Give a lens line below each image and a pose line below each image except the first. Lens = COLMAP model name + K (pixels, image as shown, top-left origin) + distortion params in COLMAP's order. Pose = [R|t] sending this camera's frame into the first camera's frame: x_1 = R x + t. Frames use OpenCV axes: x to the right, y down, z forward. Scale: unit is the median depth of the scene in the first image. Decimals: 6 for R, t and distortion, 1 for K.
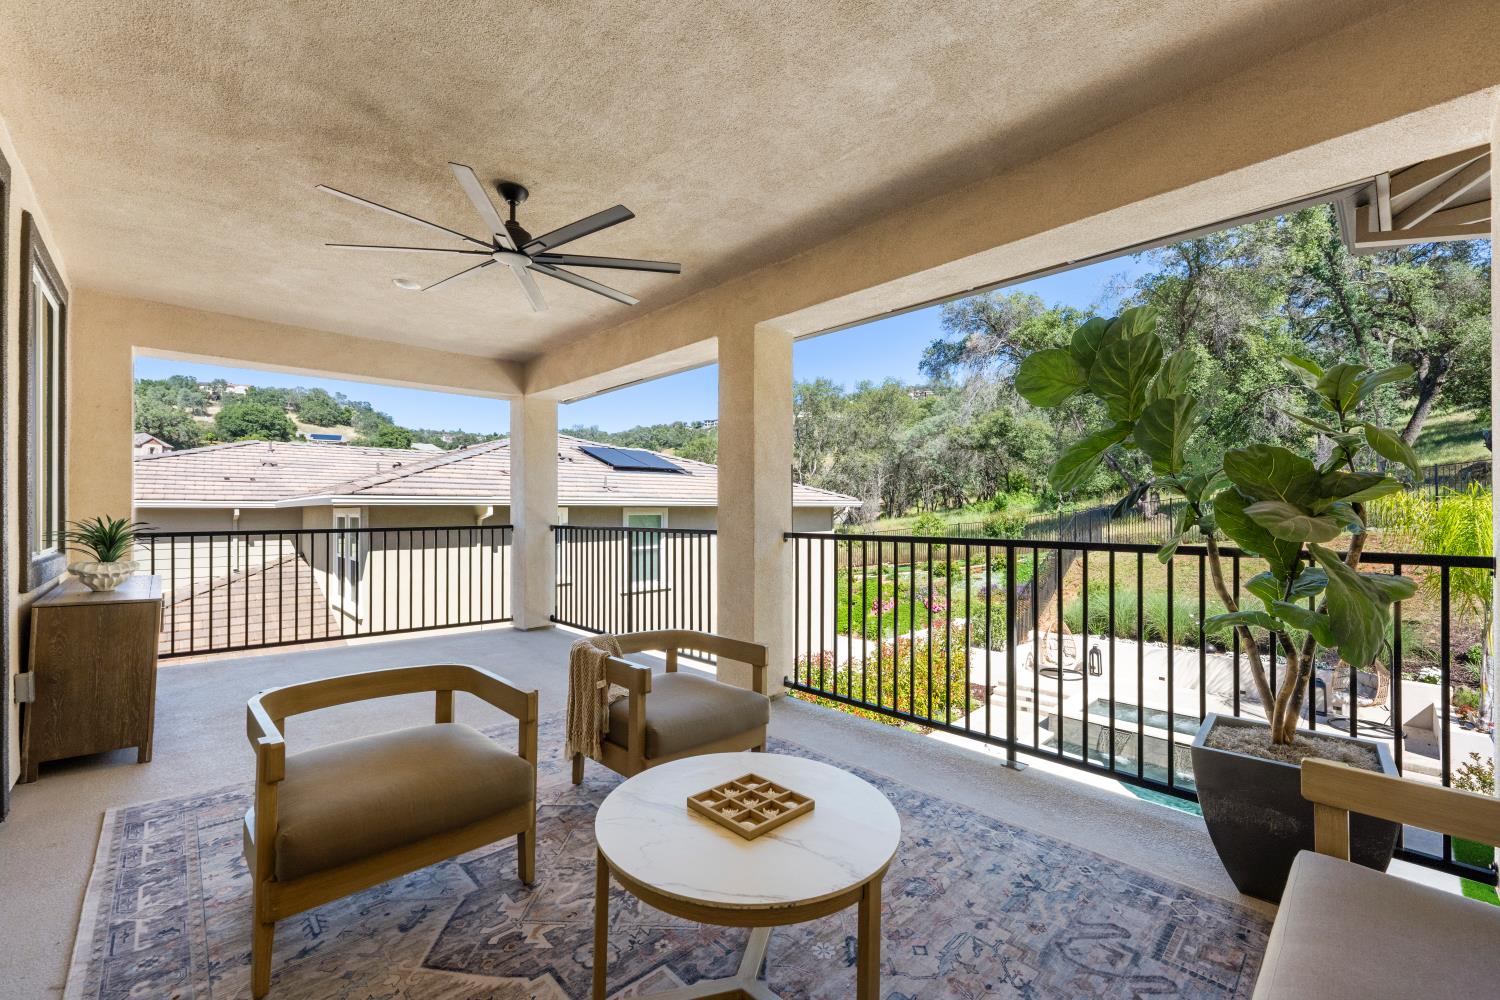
lens RADIAL K [[616.3, 0, 750.0], [0, 616.3, 500.0], [0, 0, 1]] dist [-0.021509, -0.000062]
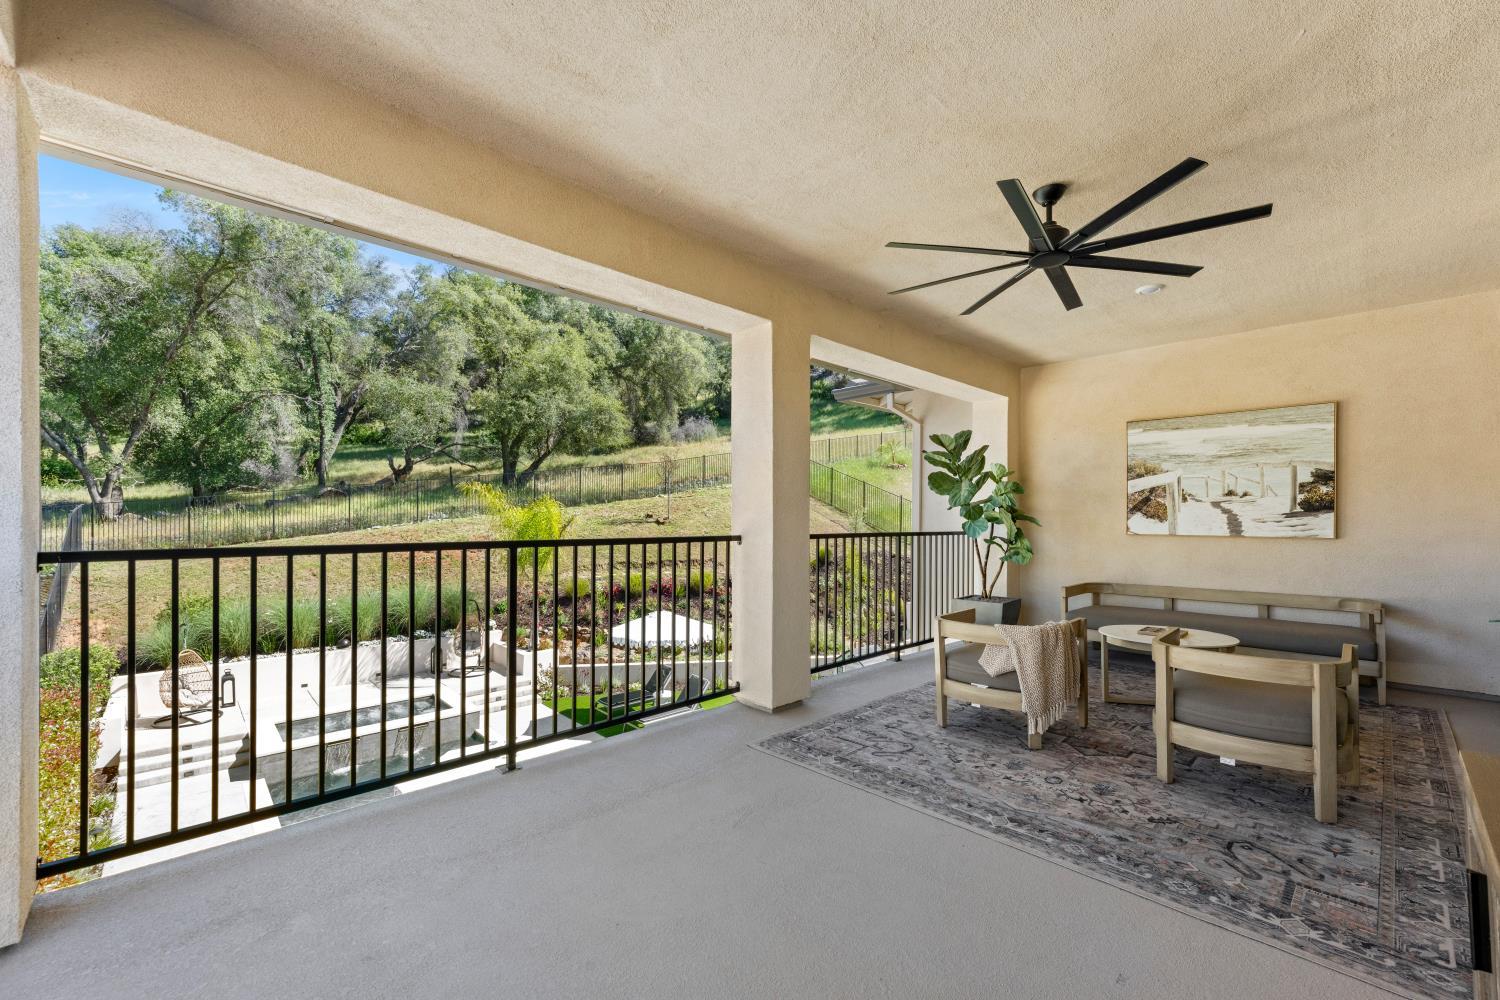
lens RADIAL K [[618.0, 0, 750.0], [0, 618.0, 500.0], [0, 0, 1]] dist [-0.052599, -0.000029]
pose [[-0.014309, 0.014328, 0.999795, -0.349954], [-0.014668, 0.999787, -0.014538, 0.006861], [-0.999790, -0.014873, -0.014096, 0.398007]]
